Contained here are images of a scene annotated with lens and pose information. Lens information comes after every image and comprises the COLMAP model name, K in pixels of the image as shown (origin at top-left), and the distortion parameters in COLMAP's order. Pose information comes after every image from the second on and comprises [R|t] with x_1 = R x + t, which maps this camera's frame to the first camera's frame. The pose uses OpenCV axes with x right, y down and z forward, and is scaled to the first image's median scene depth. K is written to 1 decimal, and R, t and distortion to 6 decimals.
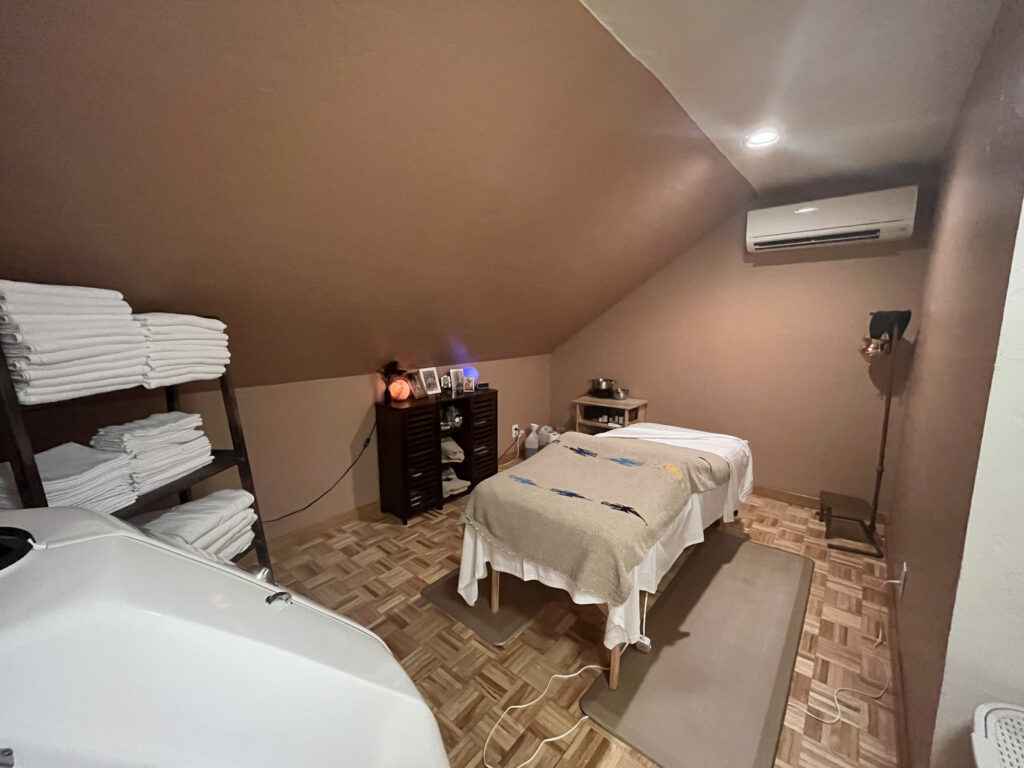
lens RADIAL K [[414.8, 0, 511.7], [0, 414.8, 381.7], [0, 0, 1]] dist [-0.002869, -0.000280]
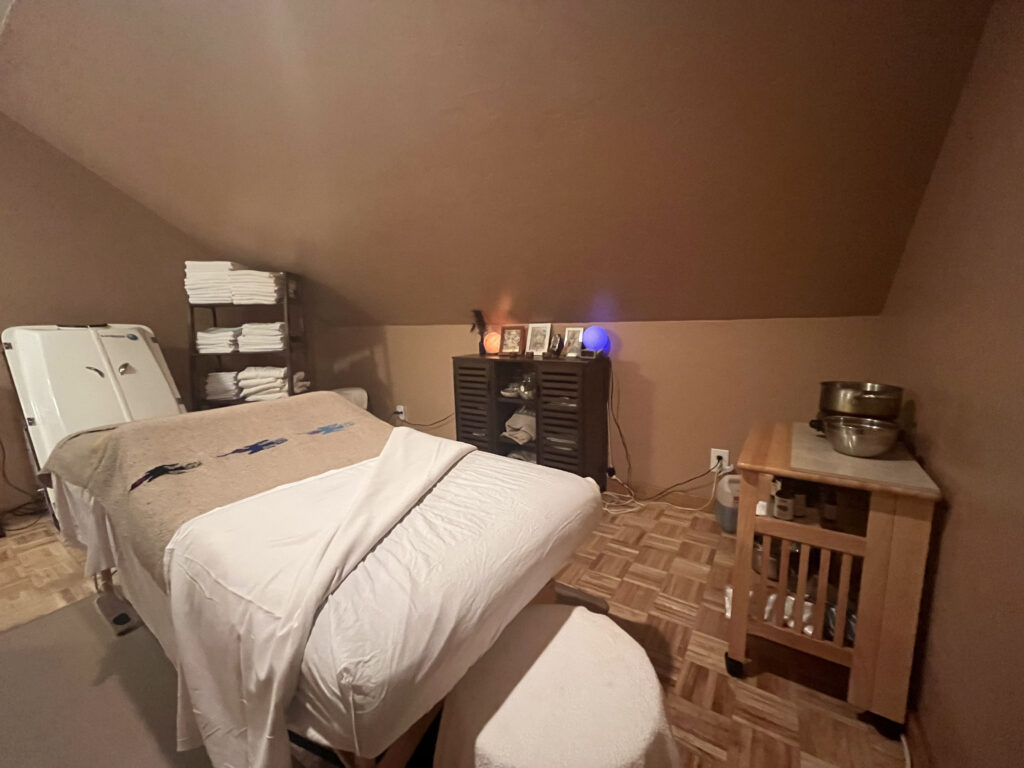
lens RADIAL K [[414.8, 0, 511.7], [0, 414.8, 381.7], [0, 0, 1]] dist [-0.002869, -0.000280]
pose [[0.122134, 0.139145, -0.982711, 0.615834], [-0.125868, 0.984301, 0.123727, -0.014770], [0.984500, 0.108581, 0.137731, 0.854285]]
